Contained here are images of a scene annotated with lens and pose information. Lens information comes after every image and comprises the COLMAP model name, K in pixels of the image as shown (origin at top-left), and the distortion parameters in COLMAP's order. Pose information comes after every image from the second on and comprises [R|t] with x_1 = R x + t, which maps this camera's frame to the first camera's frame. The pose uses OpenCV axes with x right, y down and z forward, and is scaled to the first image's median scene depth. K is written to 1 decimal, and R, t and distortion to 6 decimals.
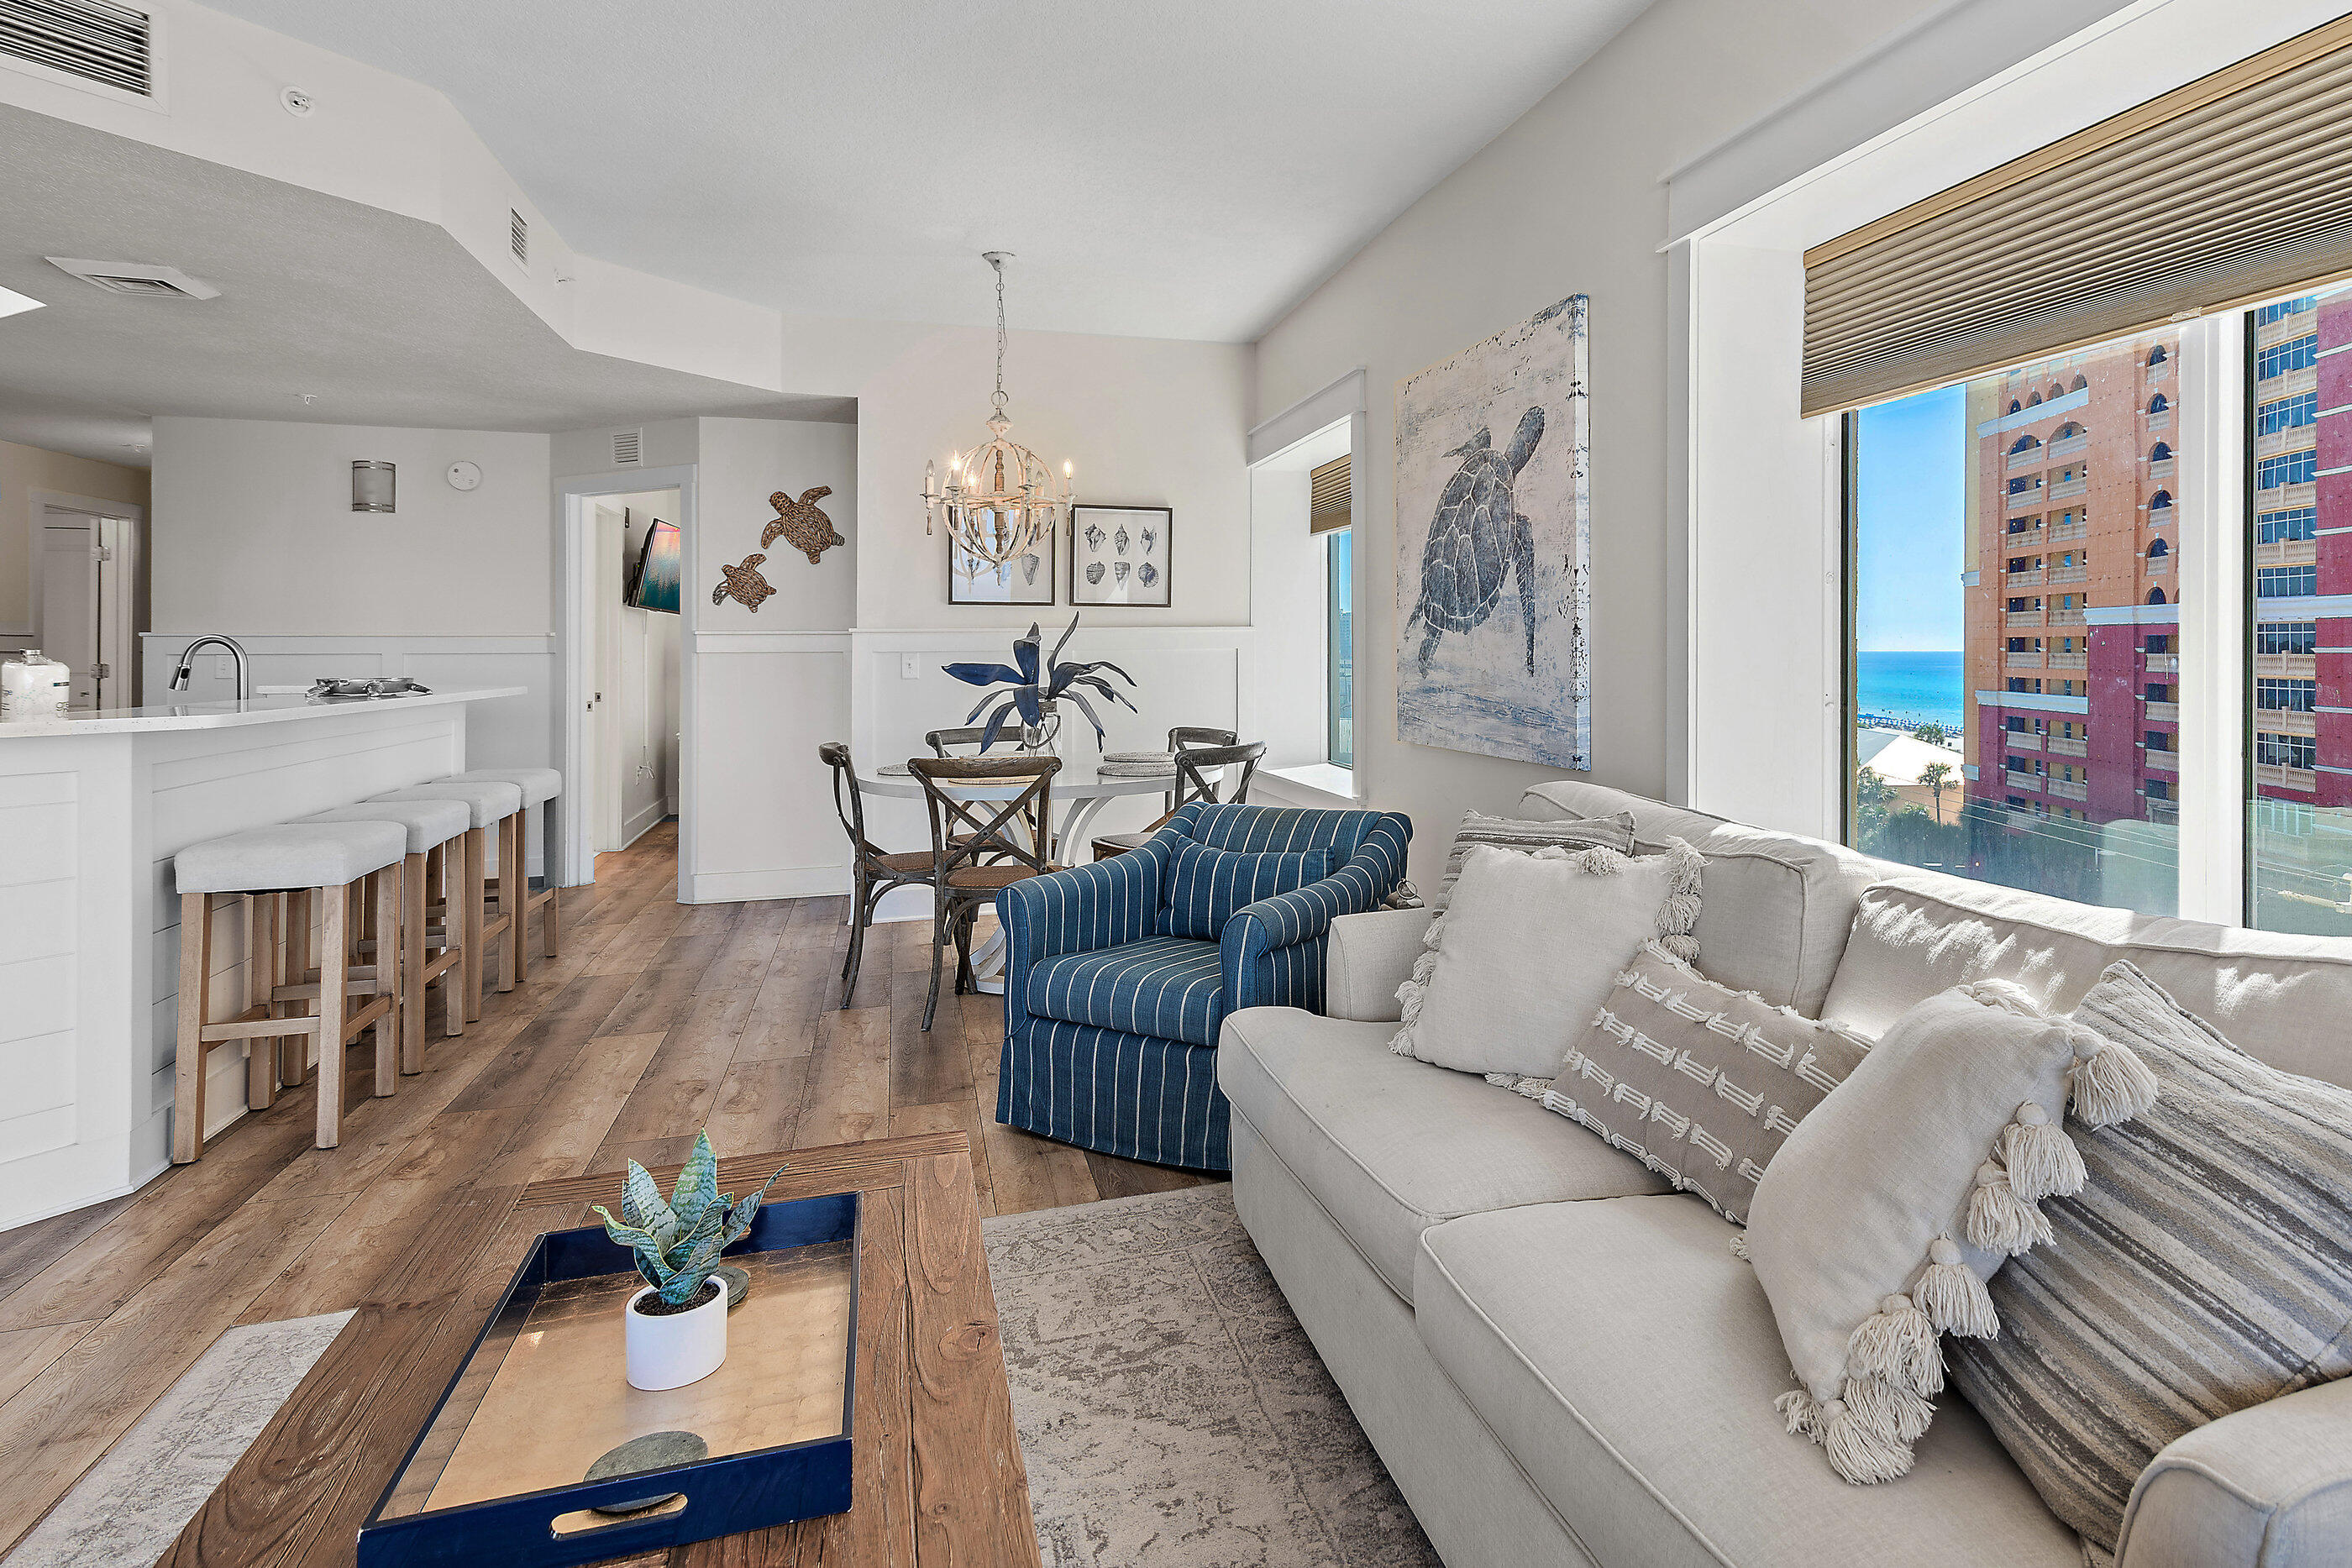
lens RADIAL K [[1231.8, 0, 1263.7], [0, 1231.8, 657.2], [0, 0, 1]] dist [0.021350, -0.002119]
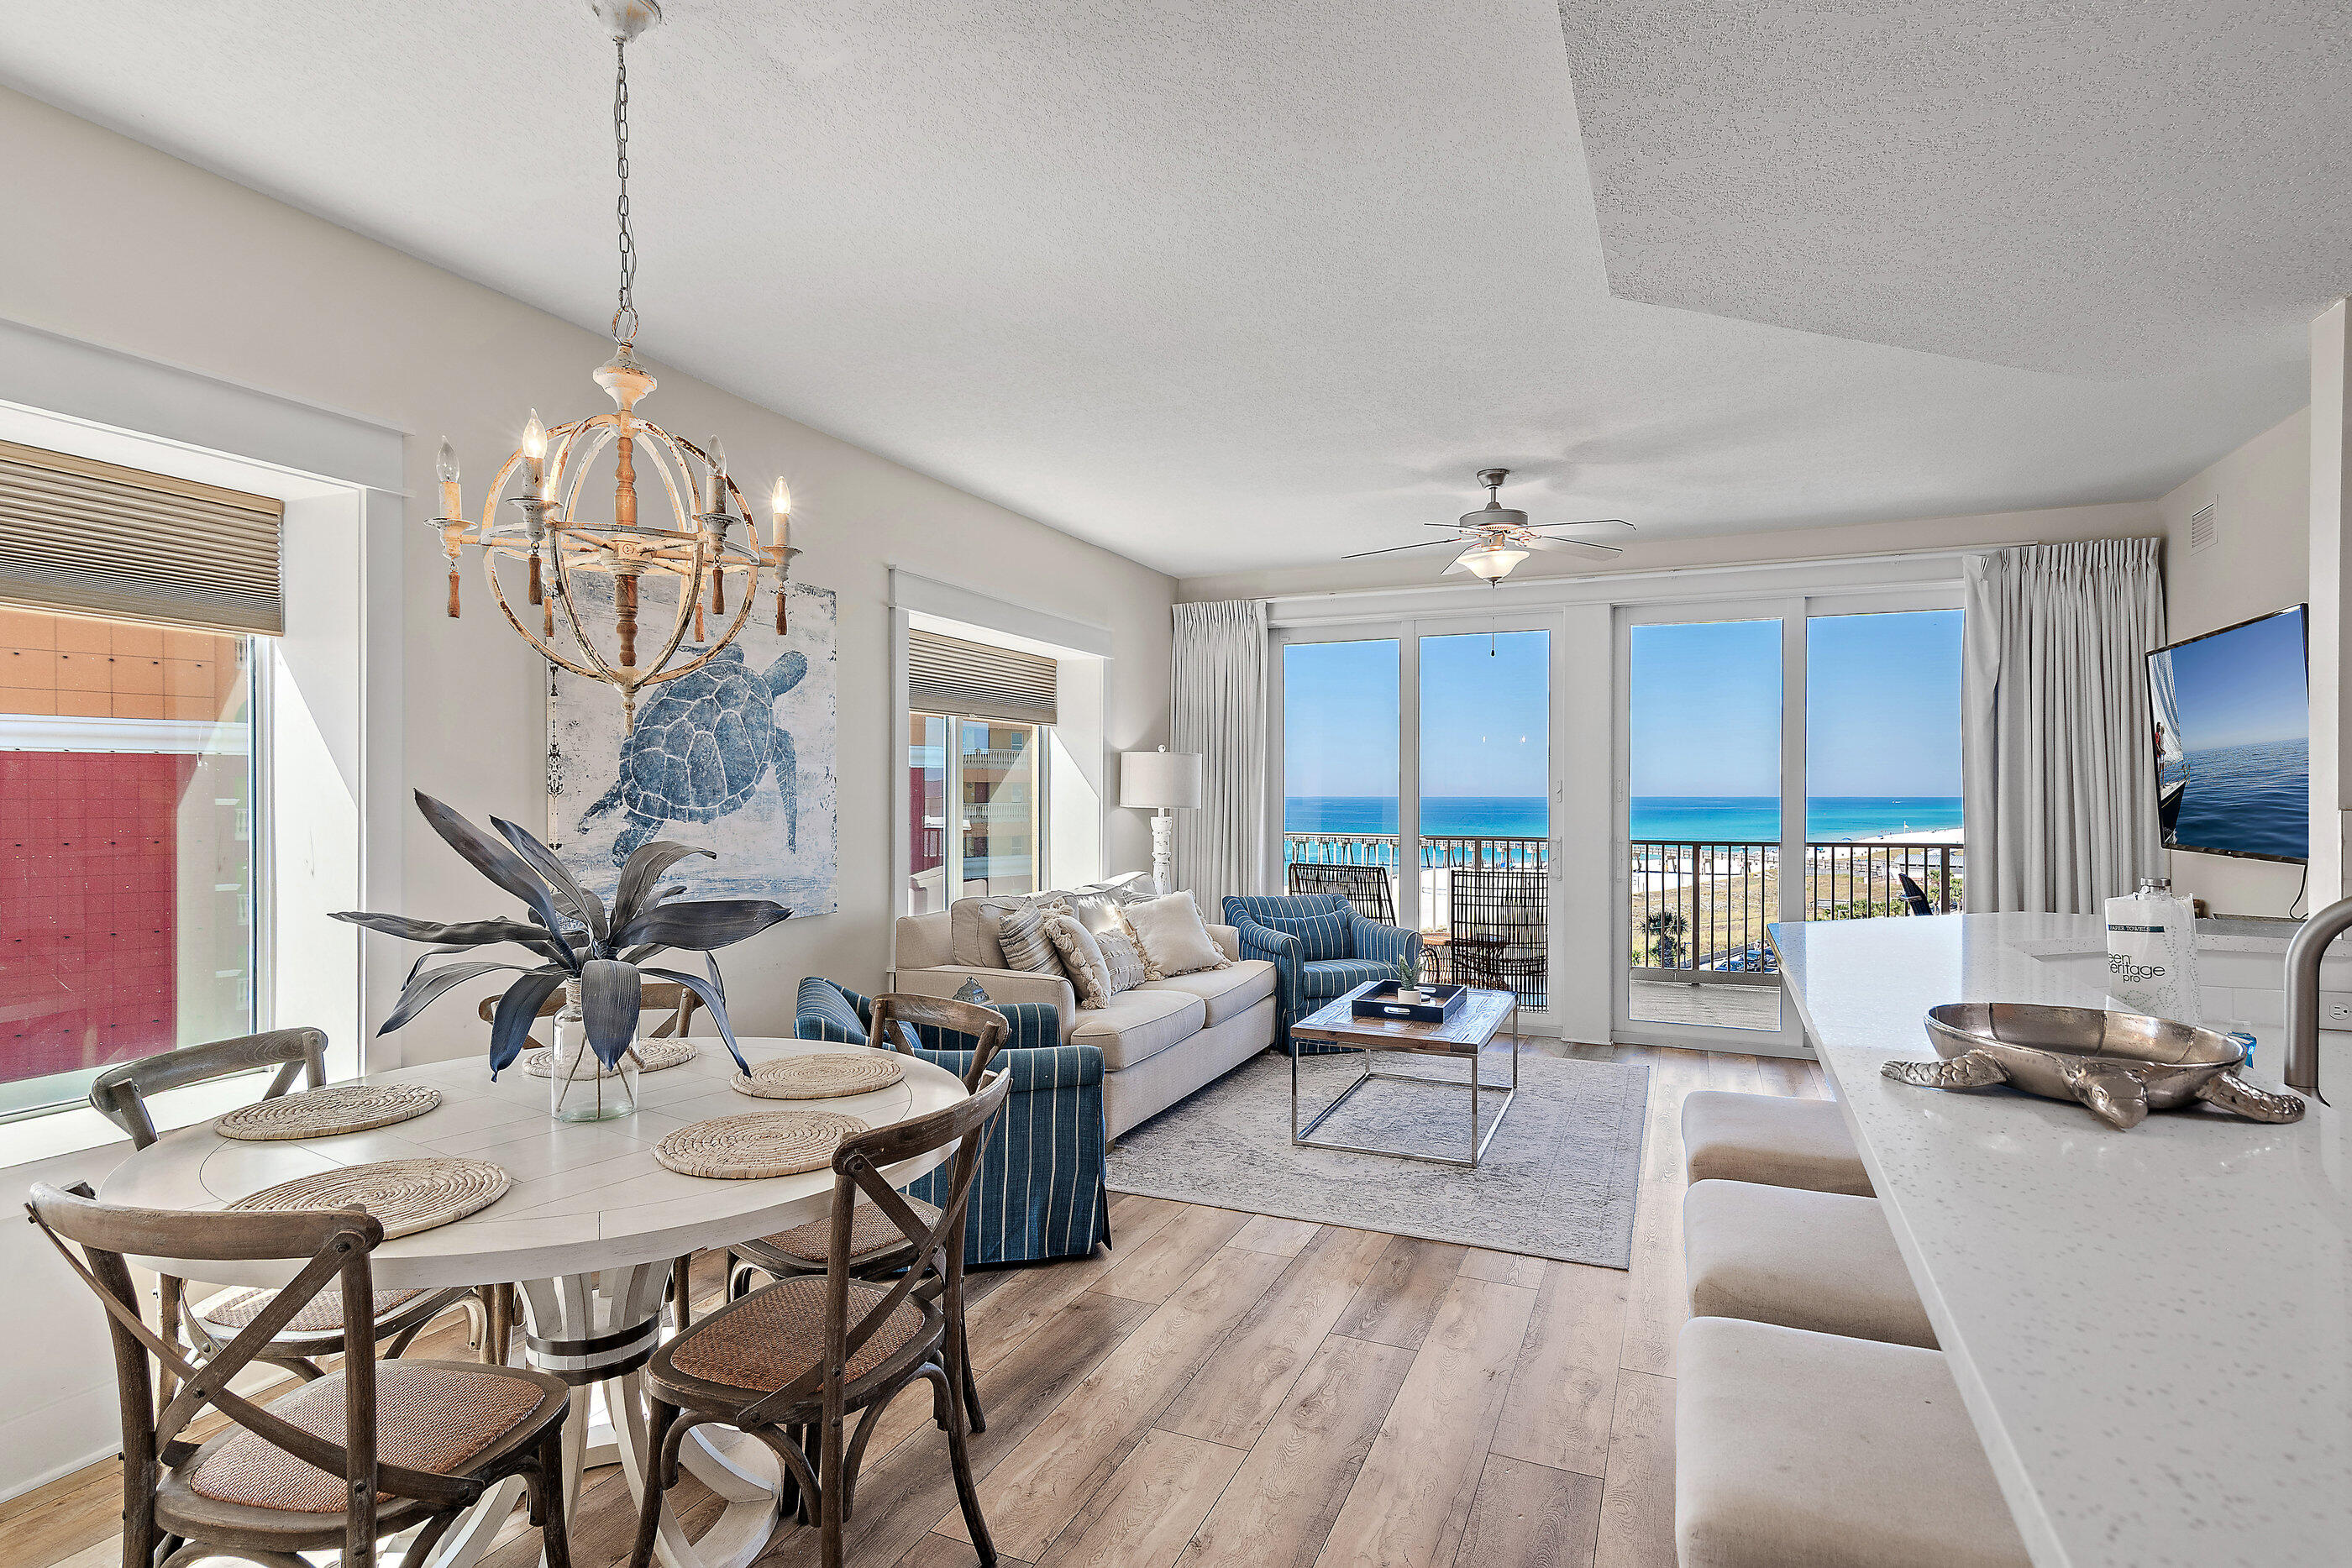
lens RADIAL K [[1167.2, 0, 1161.1], [0, 1167.2, 800.8], [0, 0, 1]] dist [0.011912, 0.003237]
pose [[-0.755479, -0.018840, 0.654902, -0.842460], [-0.009314, 0.999794, 0.018017, -0.062956], [-0.655107, 0.007512, -0.755499, 1.573078]]
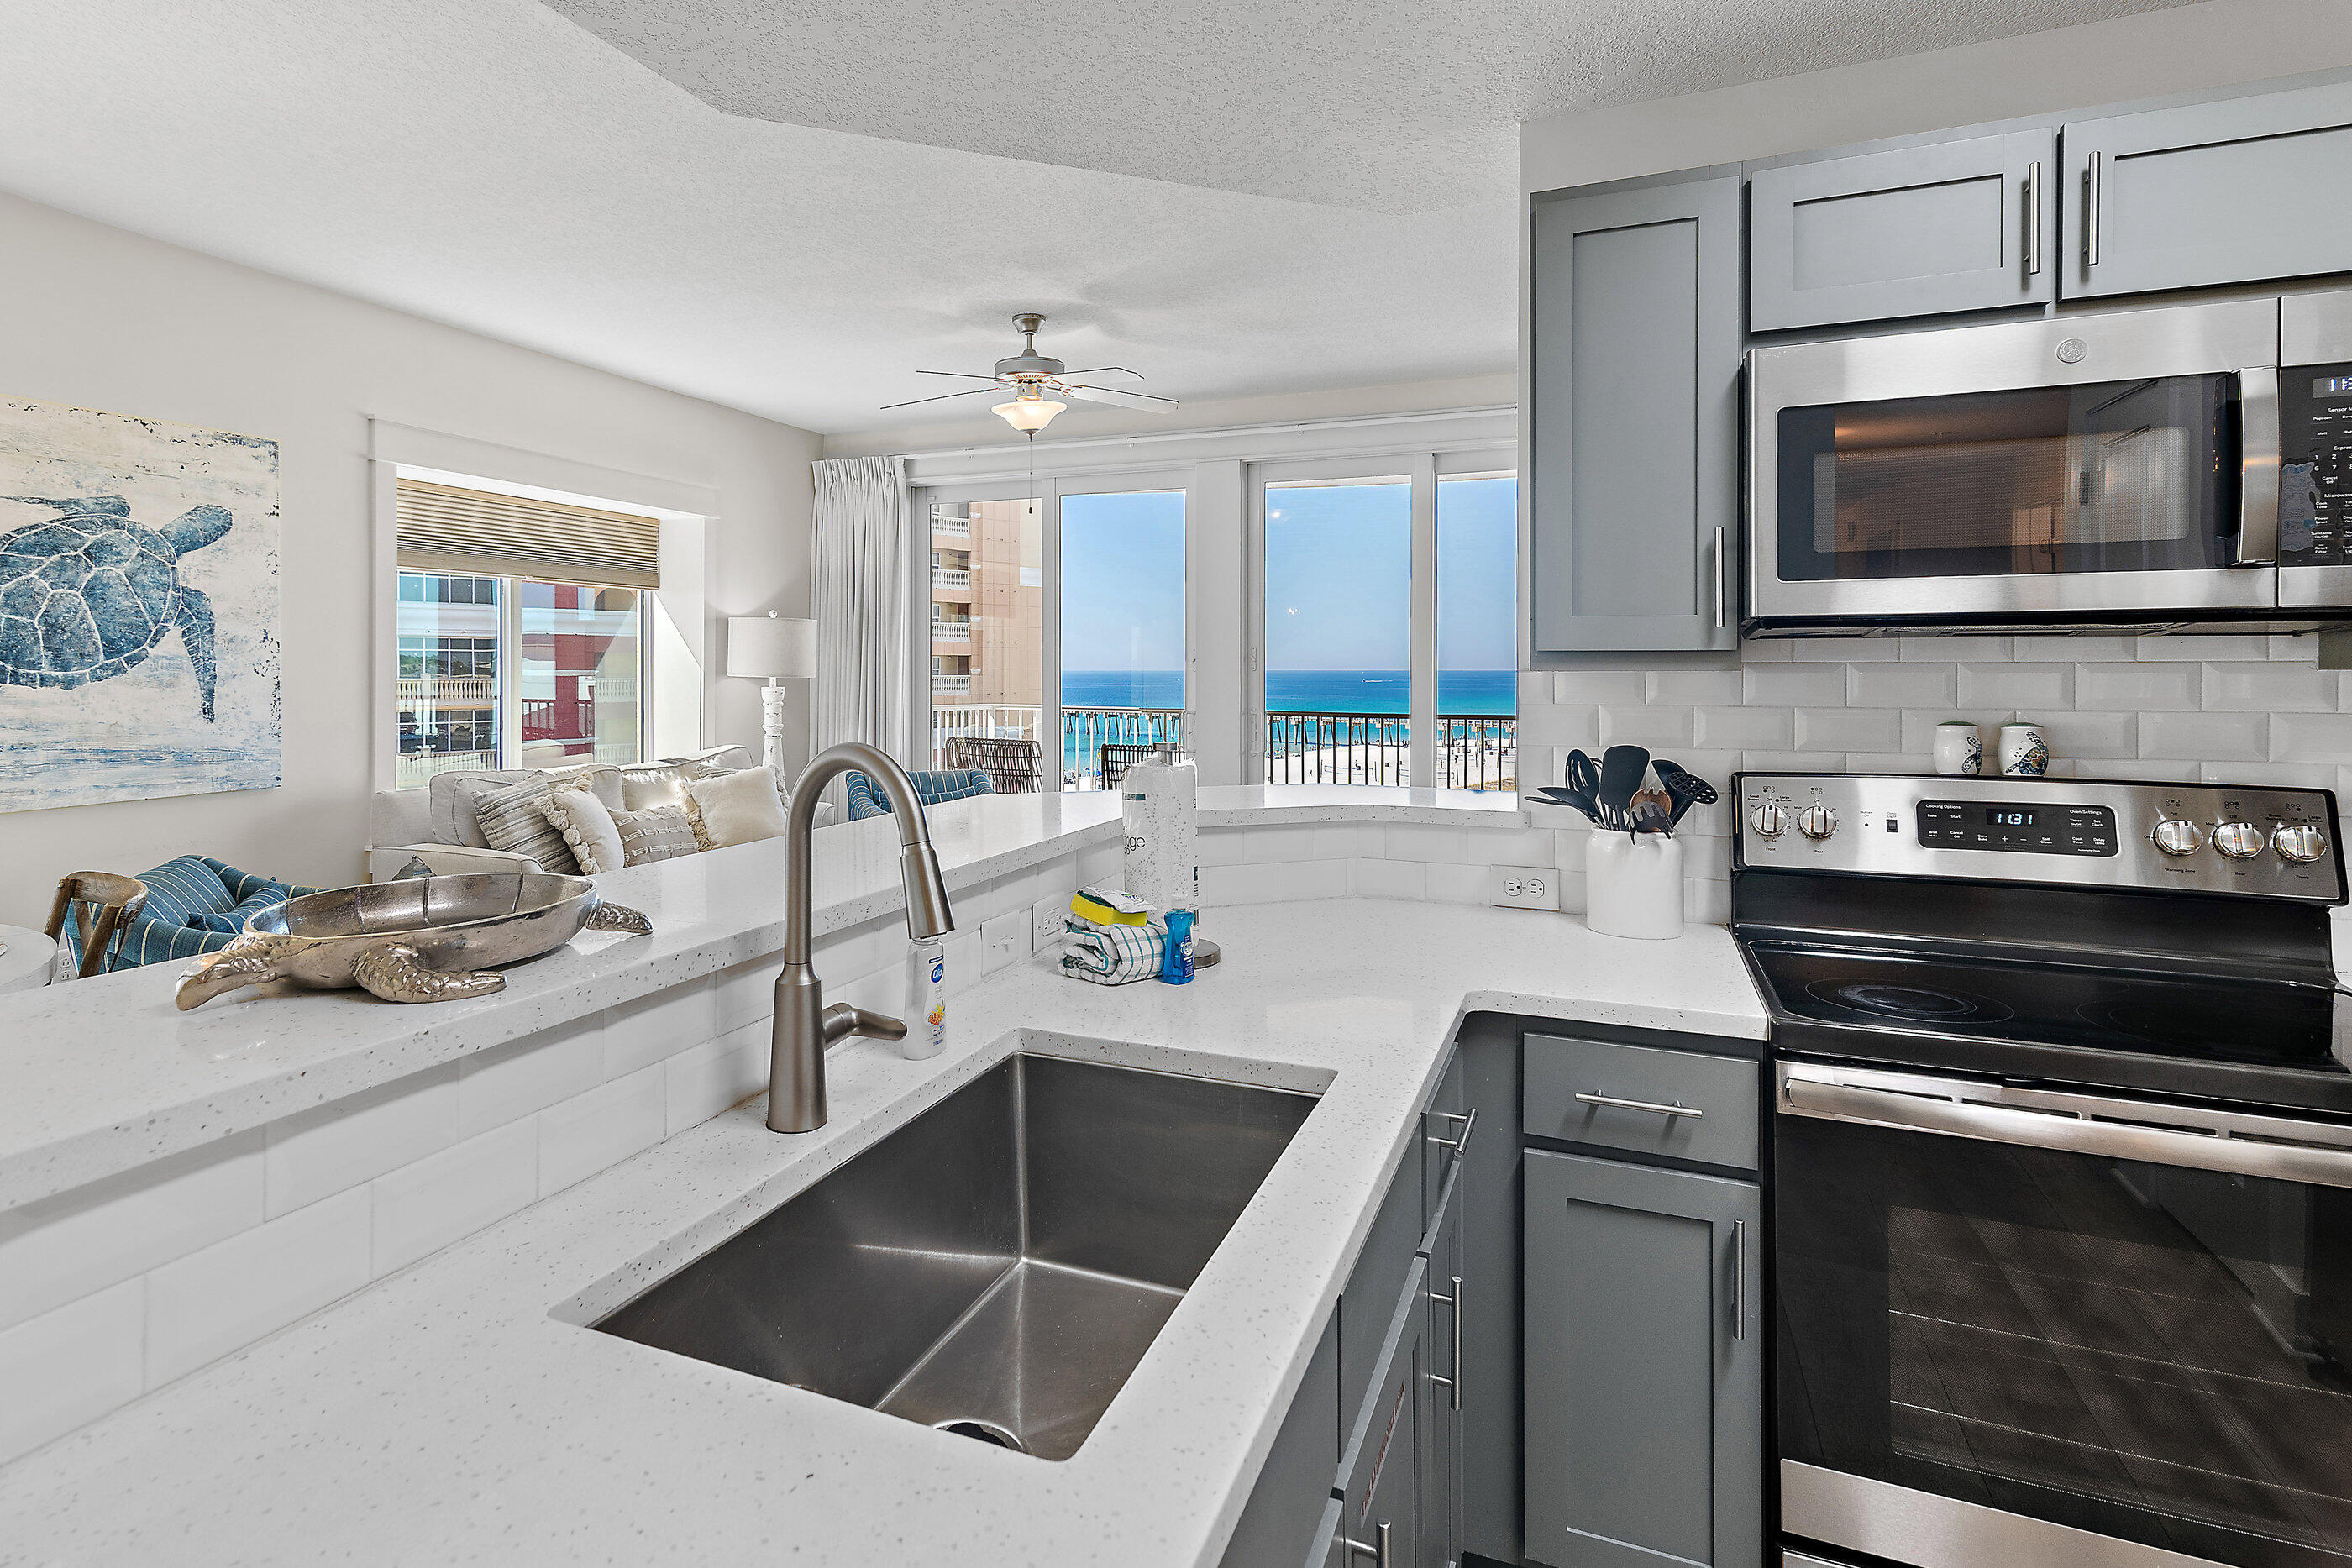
lens RADIAL K [[1231.8, 0, 1057.6], [0, 1231.8, 668.3], [0, 0, 1]] dist [0.021350, -0.002119]
pose [[-0.751605, -0.015984, 0.659419, -1.151447], [-0.010339, 0.999869, 0.012451, -0.059091], [-0.659532, 0.002540, -0.751672, 1.279696]]
